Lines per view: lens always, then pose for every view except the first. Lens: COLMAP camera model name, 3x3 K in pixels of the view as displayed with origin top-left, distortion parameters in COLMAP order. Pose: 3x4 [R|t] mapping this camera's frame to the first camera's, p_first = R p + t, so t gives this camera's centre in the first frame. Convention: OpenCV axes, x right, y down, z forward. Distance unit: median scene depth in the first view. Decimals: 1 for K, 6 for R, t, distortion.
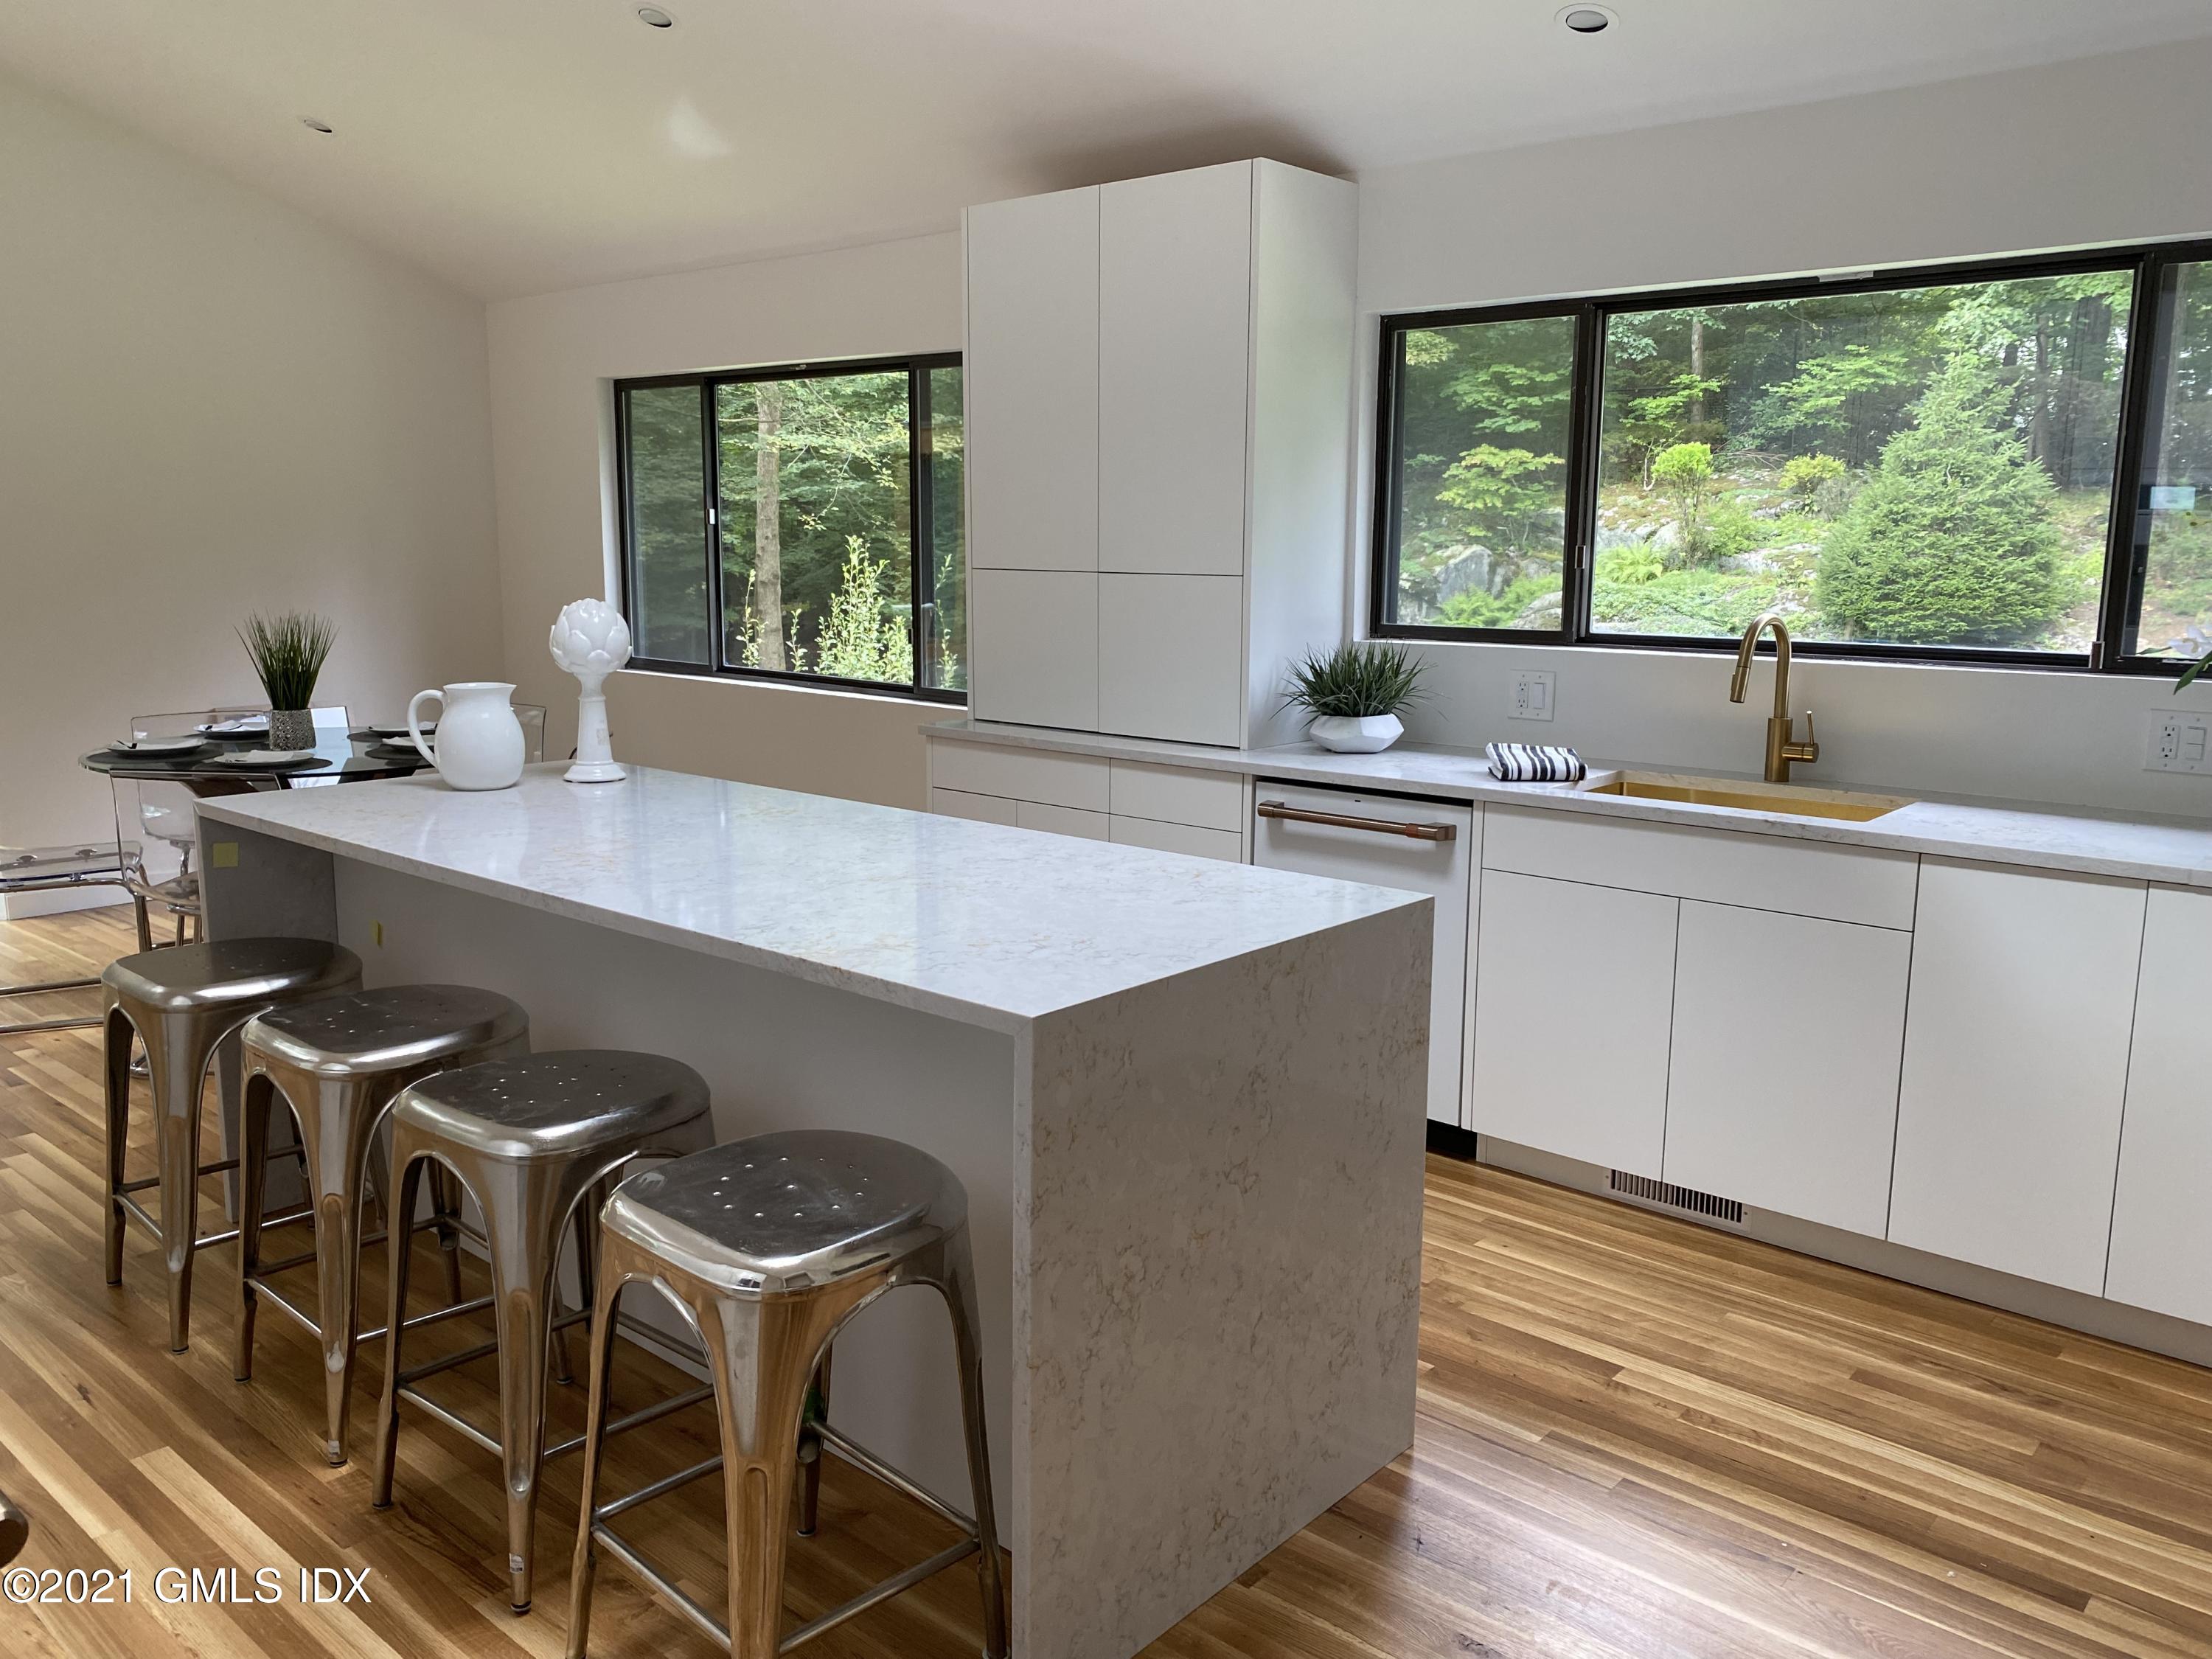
lens RADIAL K [[1644.8, 0, 1112.2], [0, 1644.8, 798.9], [0, 0, 1]] dist [0.120697, -0.220294]
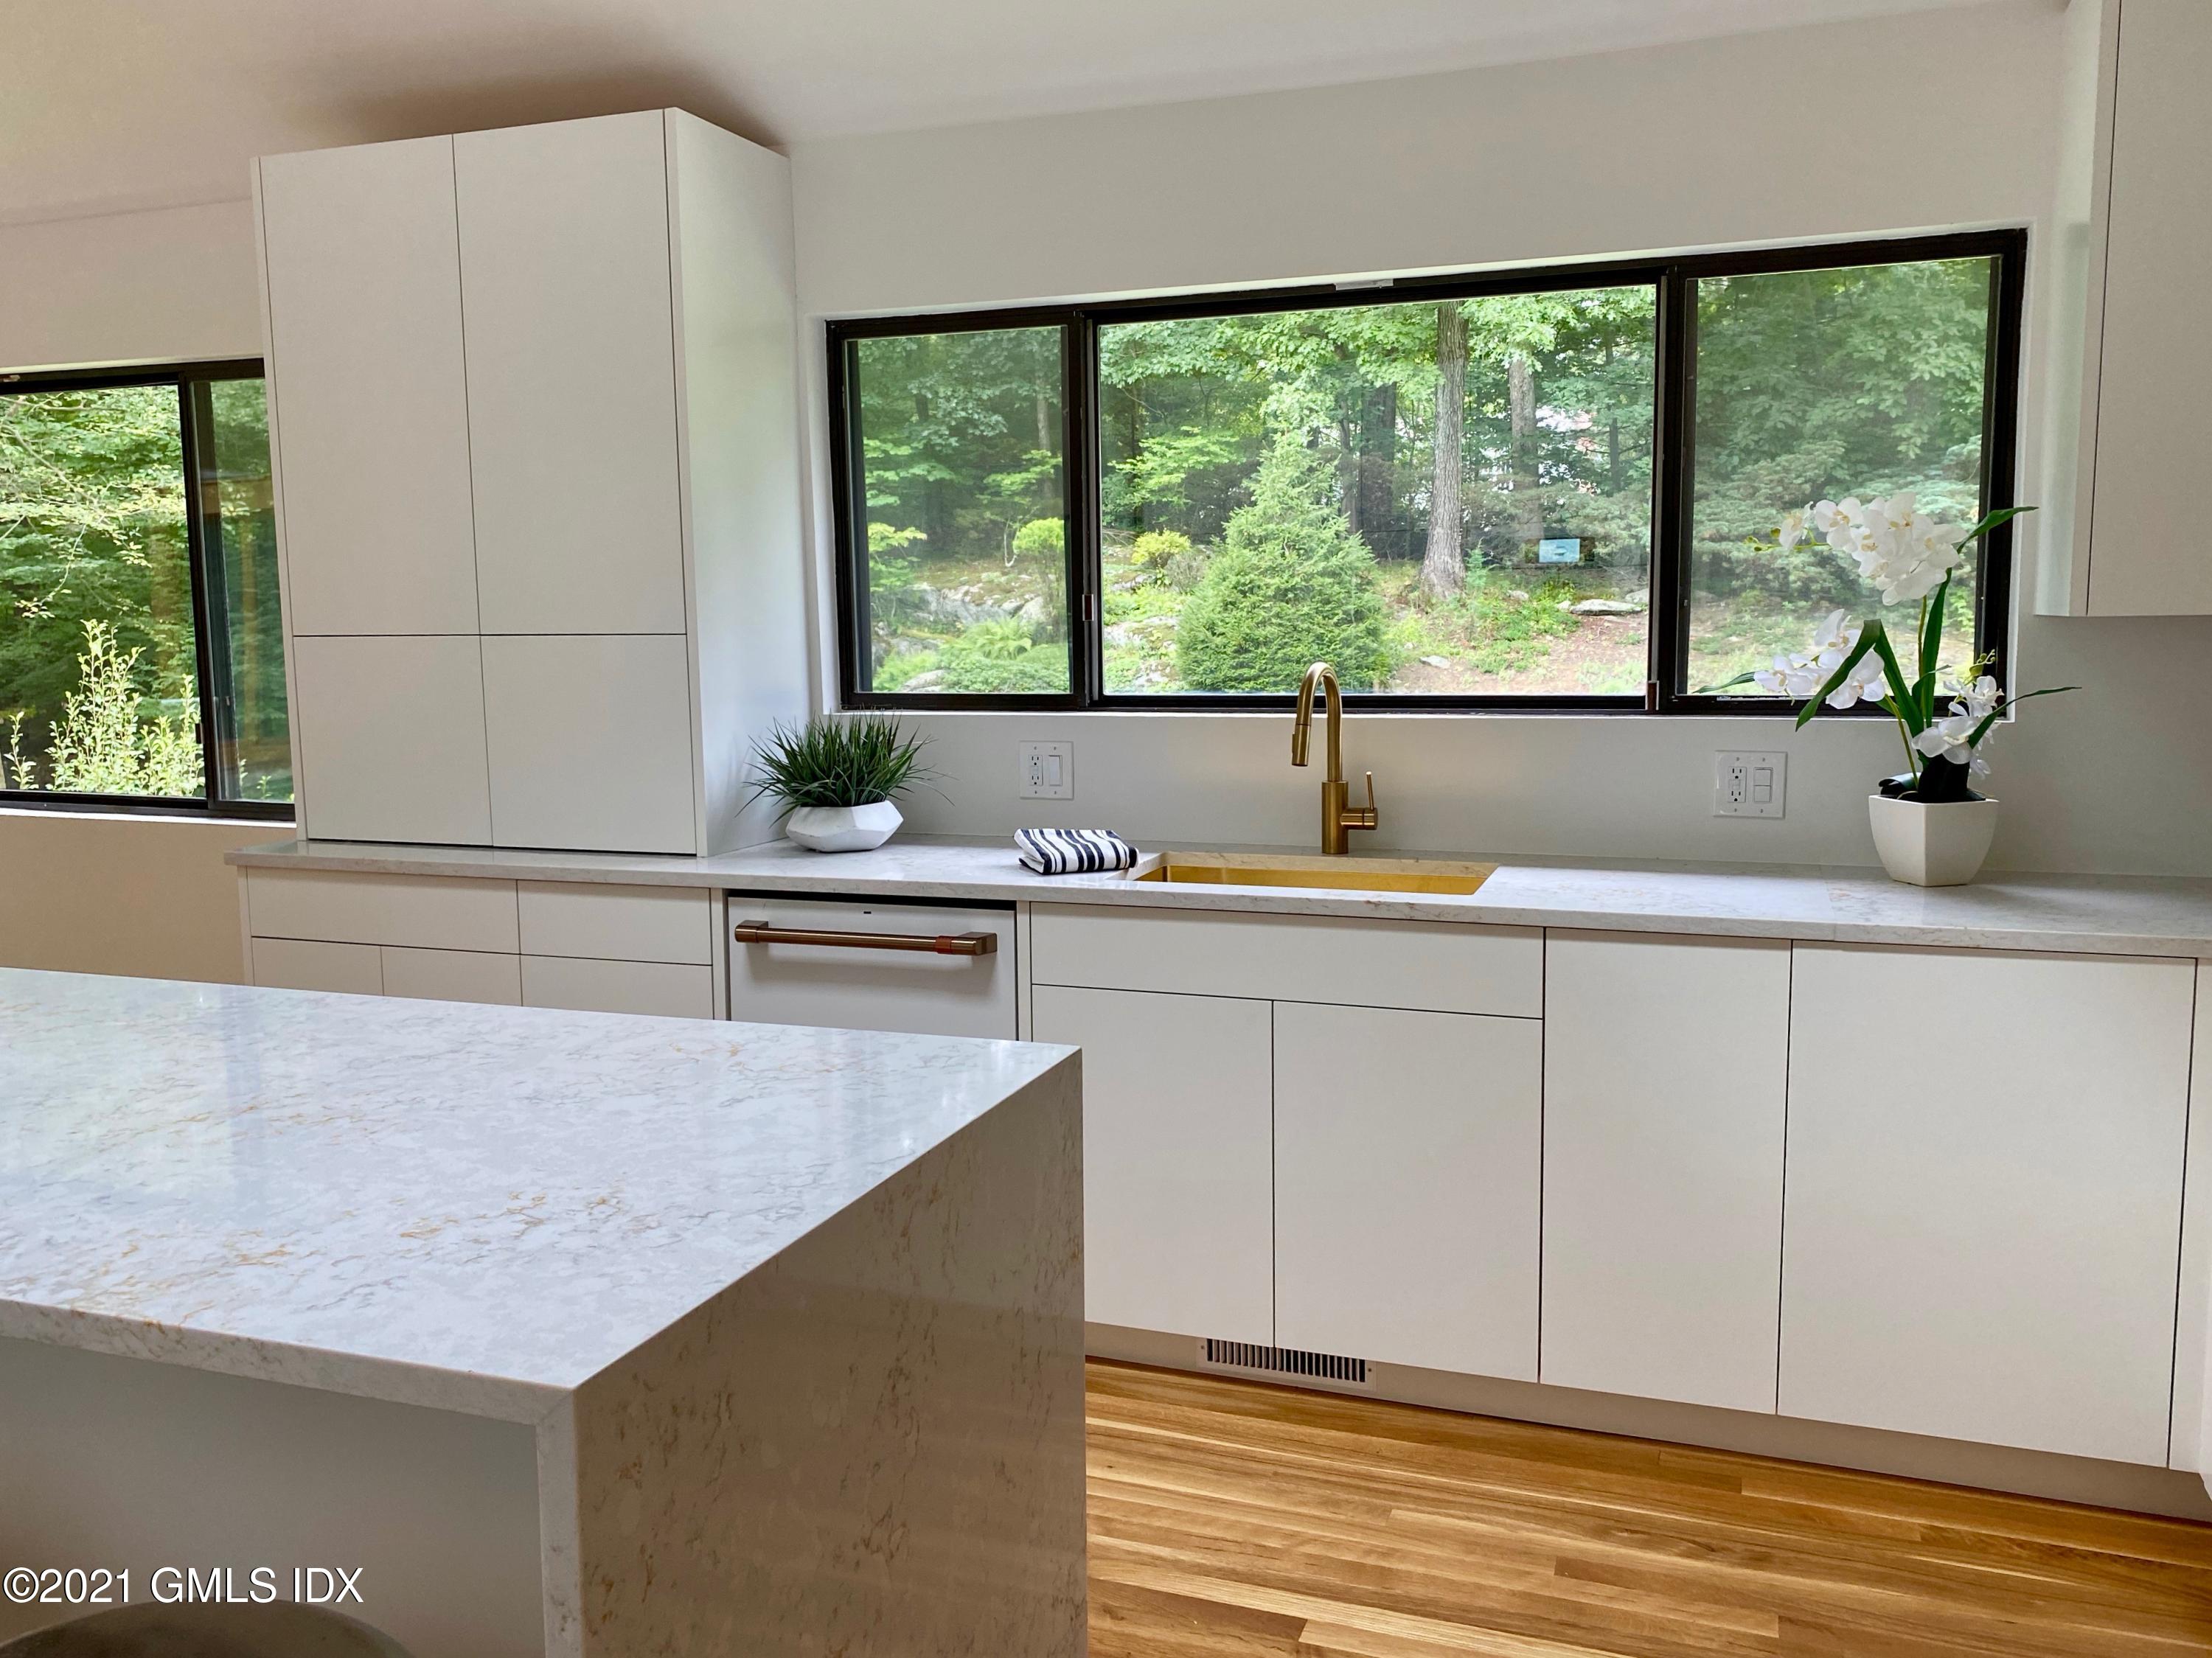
lens RADIAL K [[1723.8, 0, 1101.1], [0, 1723.8, 805.5], [0, 0, 1]] dist [0.064763, -0.120885]
pose [[0.931520, -0.056267, 0.359311, -0.036538], [0.073869, 0.996638, -0.035437, -0.011413], [-0.356109, 0.059552, 0.932545, 0.177592]]
